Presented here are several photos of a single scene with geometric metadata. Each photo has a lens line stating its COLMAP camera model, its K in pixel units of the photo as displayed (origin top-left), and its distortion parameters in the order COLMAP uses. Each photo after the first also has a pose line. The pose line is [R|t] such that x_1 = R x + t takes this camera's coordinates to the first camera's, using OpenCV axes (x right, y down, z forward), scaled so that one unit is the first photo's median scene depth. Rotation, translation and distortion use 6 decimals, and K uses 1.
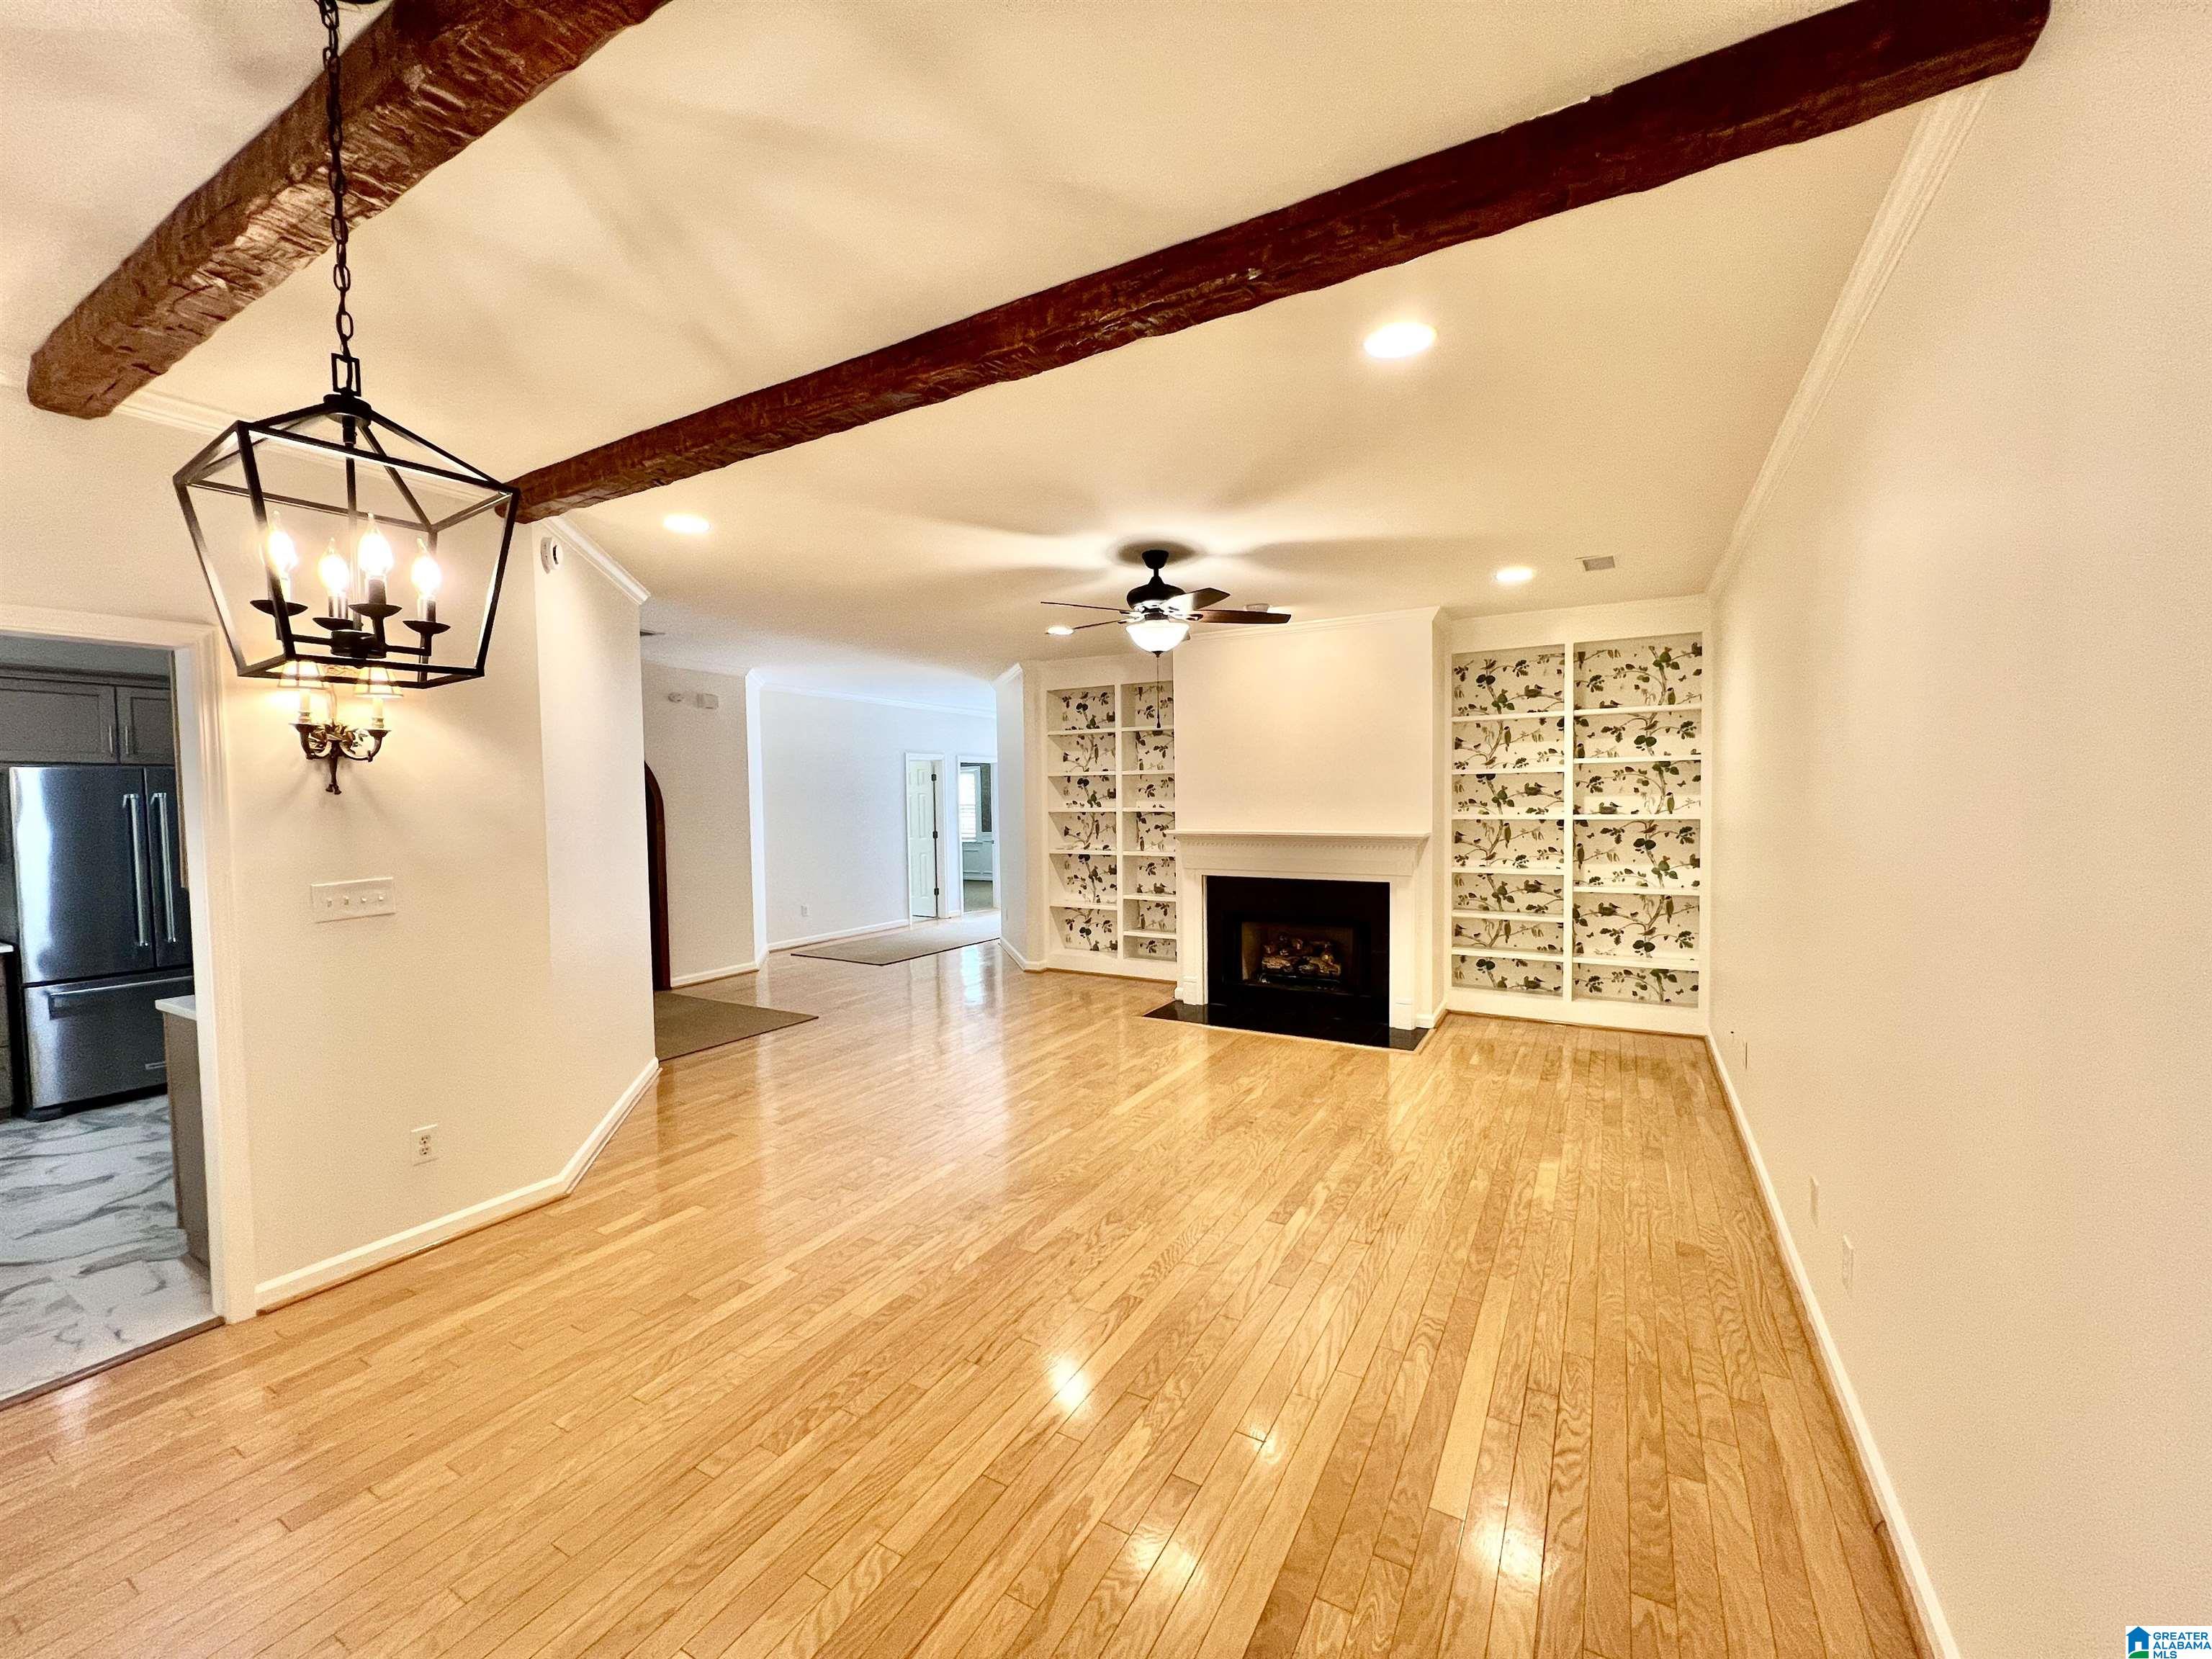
lens RADIAL K [[887.3, 0, 1105.9], [0, 887.3, 830.4], [0, 0, 1]] dist [-0.000717, 0.000205]
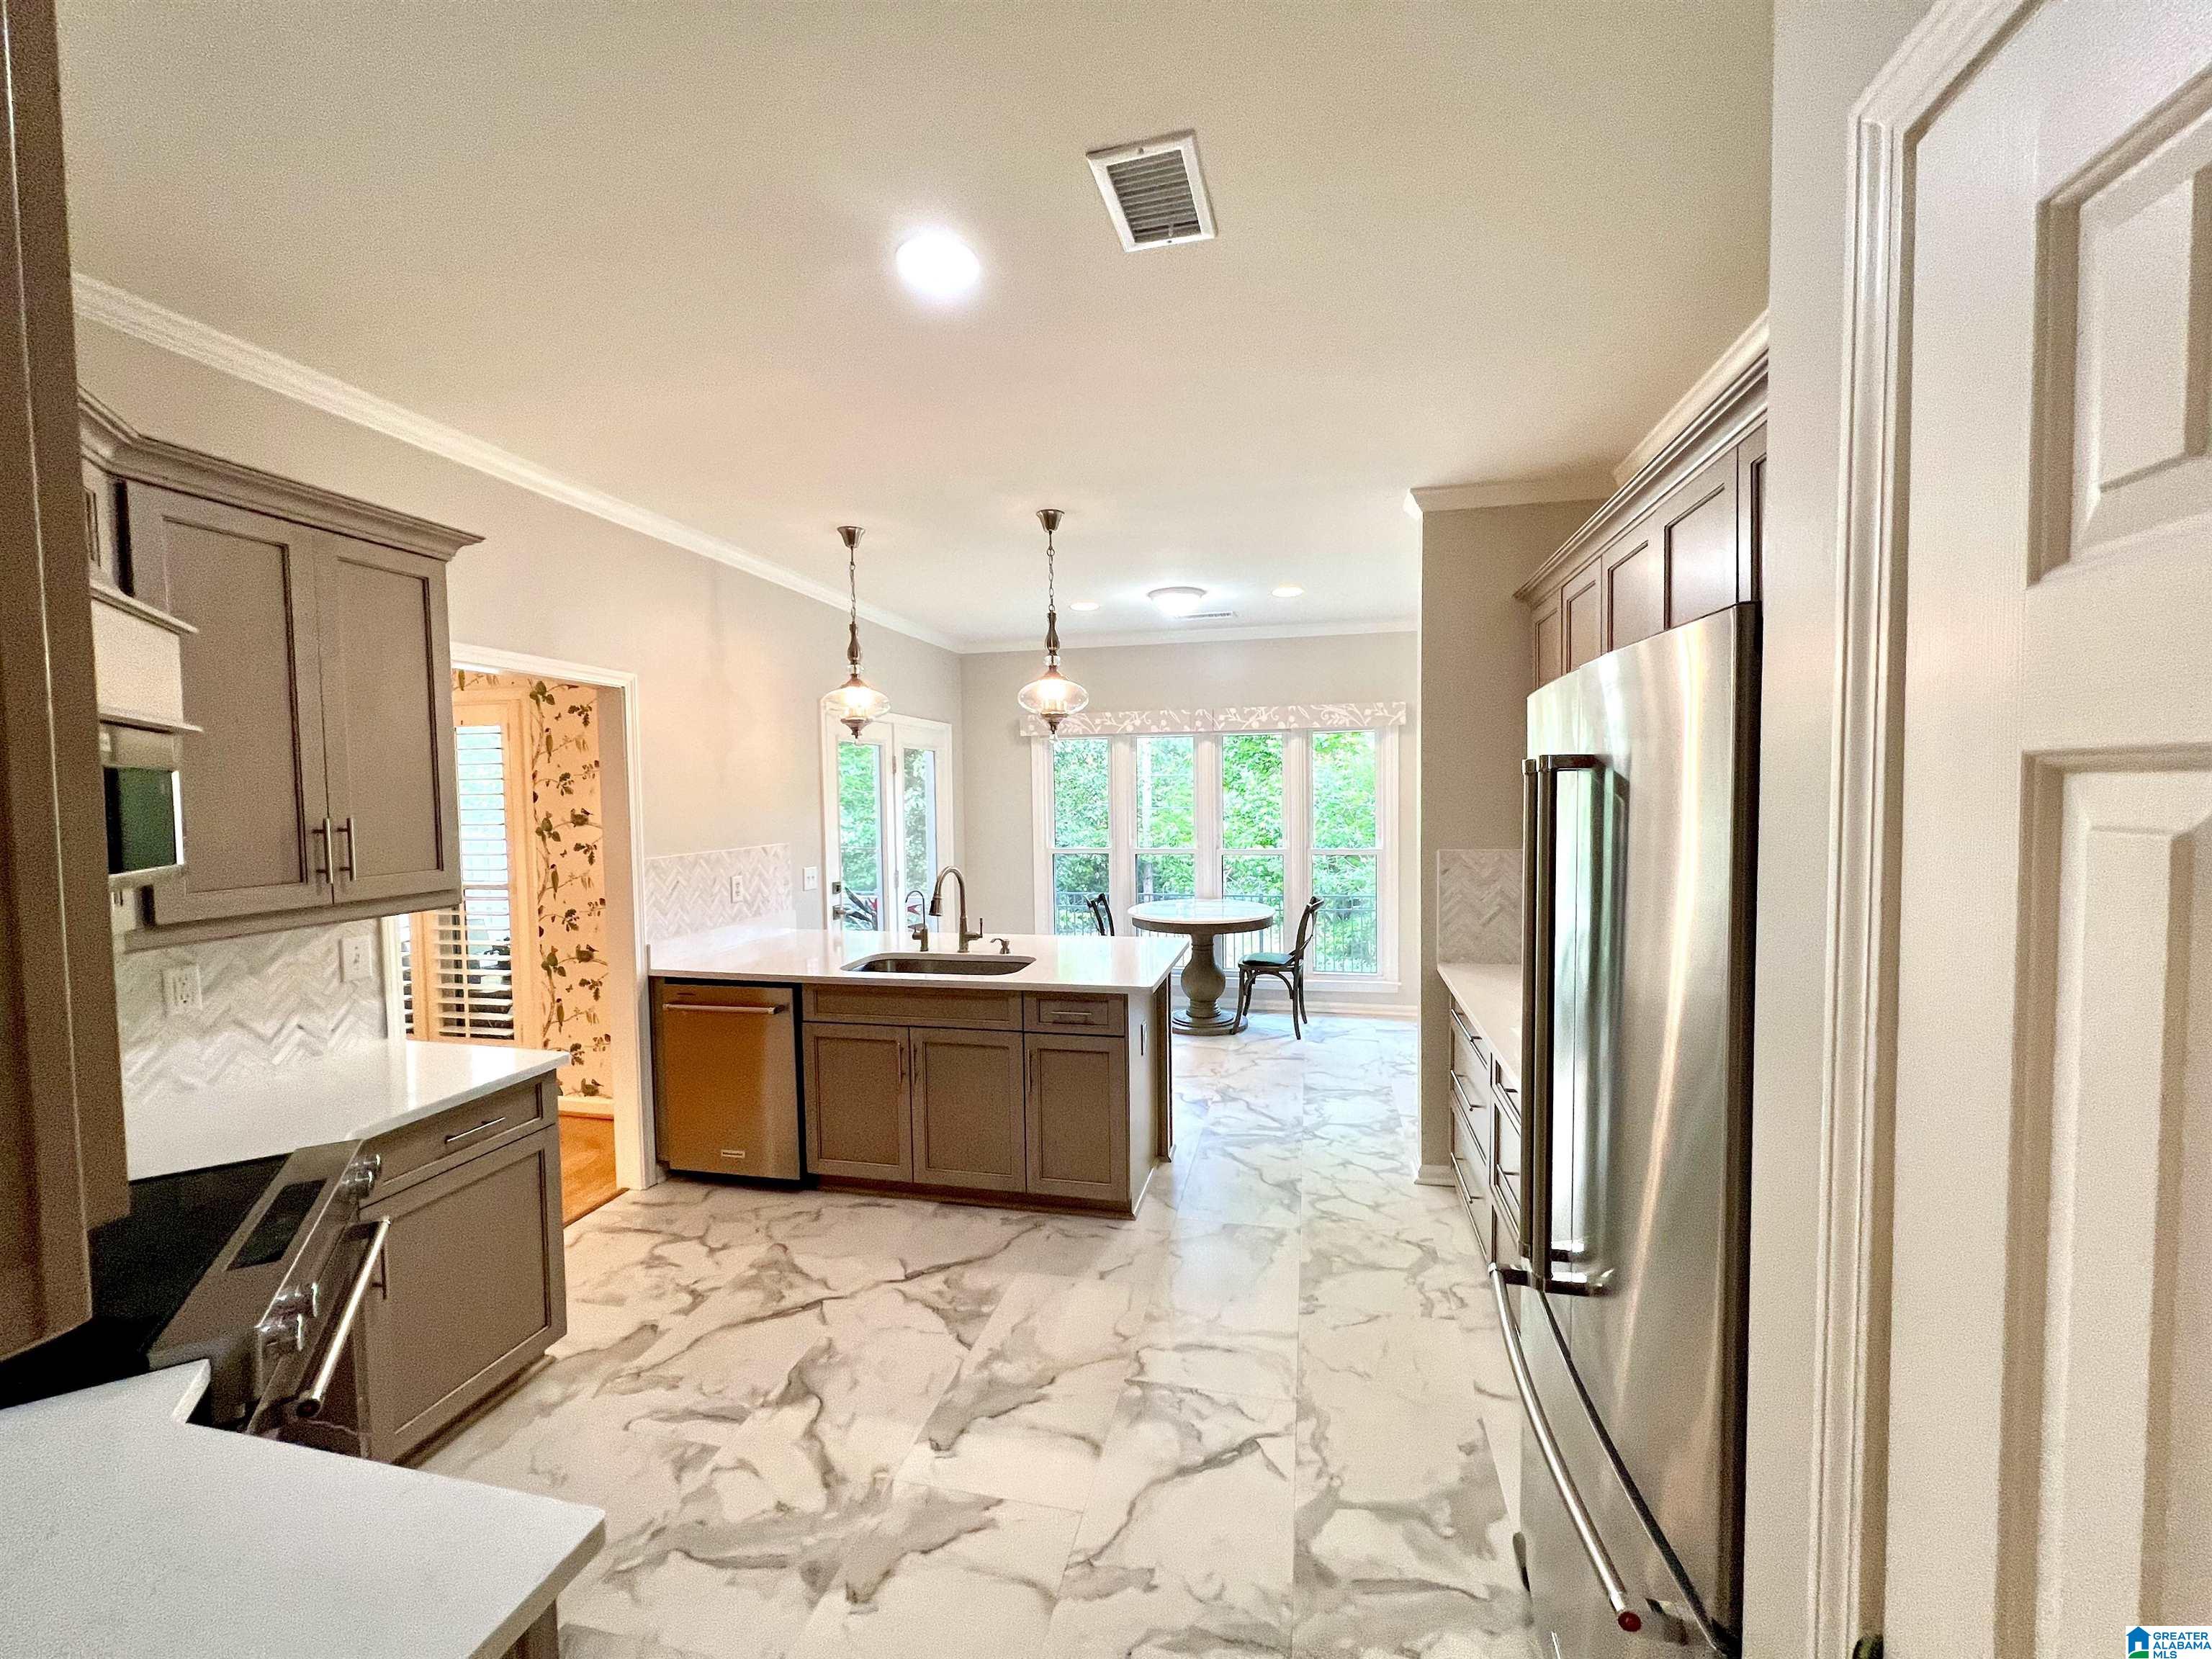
lens RADIAL K [[887.3, 0, 1114.2], [0, 887.3, 832.8], [0, 0, 1]] dist [-0.000717, 0.000205]
pose [[-0.956498, 0.049971, -0.287427, -0.676864], [0.023909, 0.995334, 0.093480, -0.035105], [0.290757, 0.082541, -0.953230, 0.965915]]
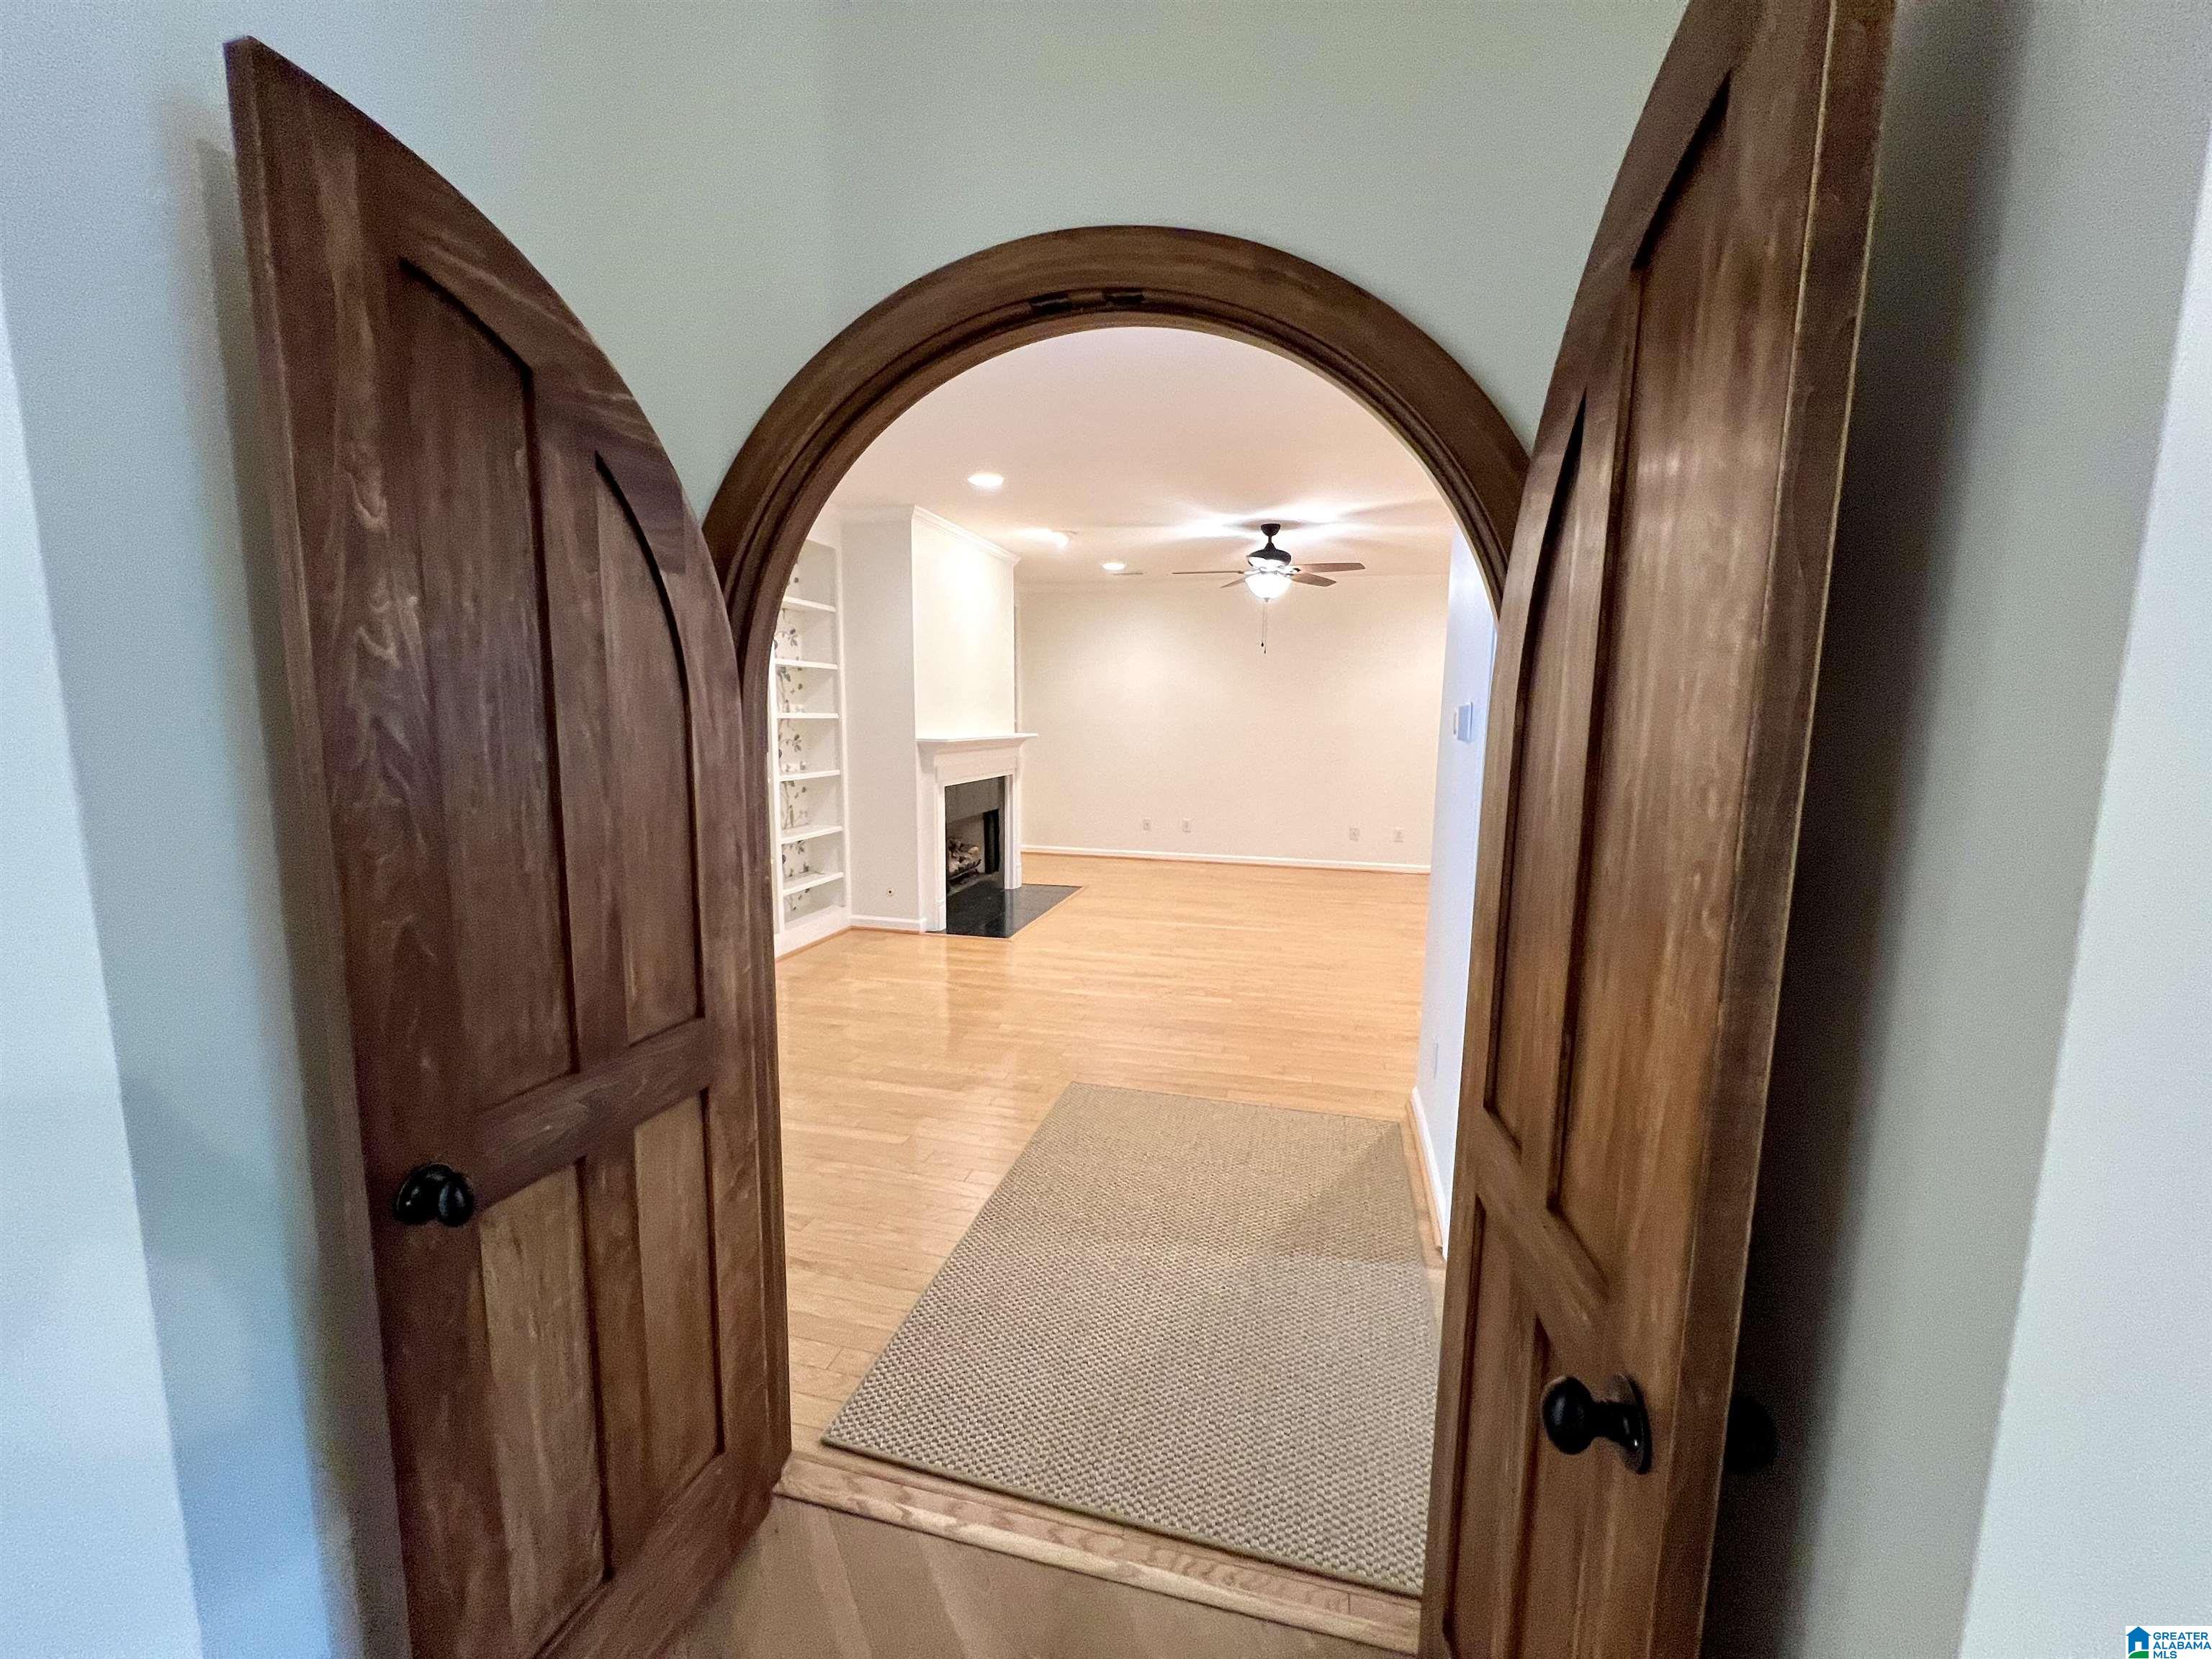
lens RADIAL K [[887.3, 0, 1110.1], [0, 887.3, 831.8], [0, 0, 1]] dist [-0.000717, 0.000205]
pose [[-0.274298, -0.116263, 0.954591, -0.867776], [0.032781, 0.990957, 0.130111, -0.019891], [-0.961086, 0.066982, -0.268006, 1.140440]]
